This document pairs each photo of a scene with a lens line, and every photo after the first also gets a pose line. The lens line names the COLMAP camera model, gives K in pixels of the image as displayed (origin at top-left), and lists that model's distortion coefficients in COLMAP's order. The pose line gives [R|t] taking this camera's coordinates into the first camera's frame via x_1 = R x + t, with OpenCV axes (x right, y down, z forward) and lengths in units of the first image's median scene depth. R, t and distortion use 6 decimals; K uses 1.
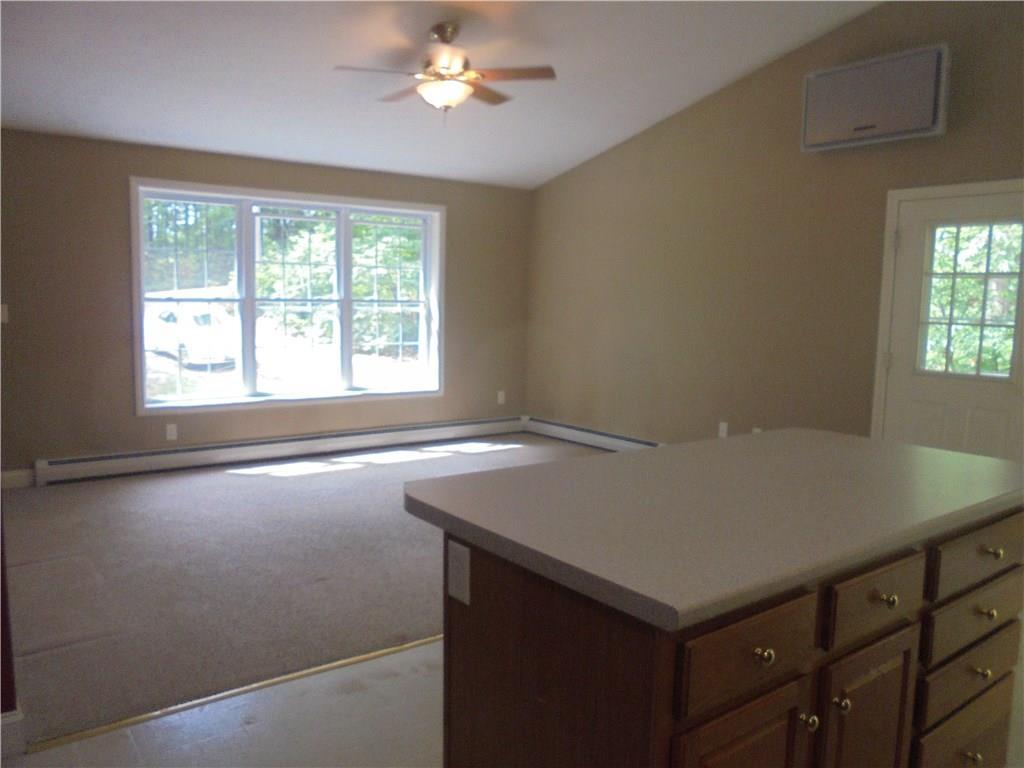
lens RADIAL K [[775.1, 0, 512.0], [0, 775.1, 384.0], [0, 0, 1]] dist [-0.121609, 0.003890]
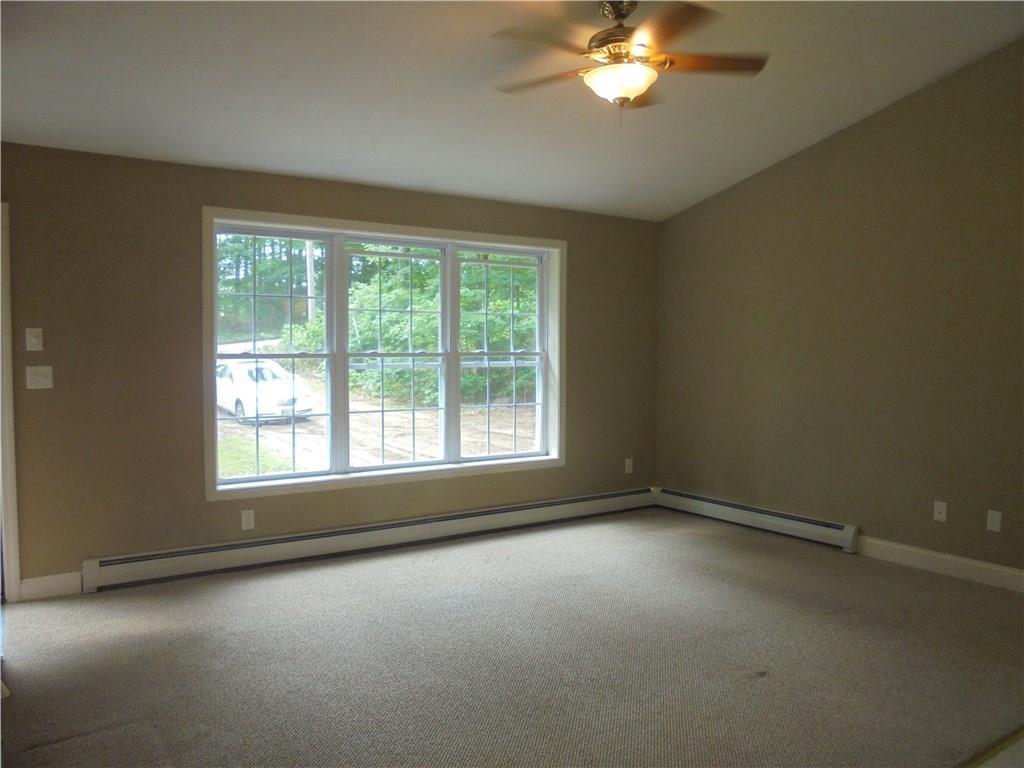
lens RADIAL K [[775.1, 0, 512.0], [0, 775.1, 384.0], [0, 0, 1]] dist [-0.121609, 0.003890]
pose [[0.998257, -0.013451, -0.057471, -0.099326], [0.009771, 0.997912, -0.063837, -0.021214], [0.058209, 0.063164, 0.996304, 0.162705]]
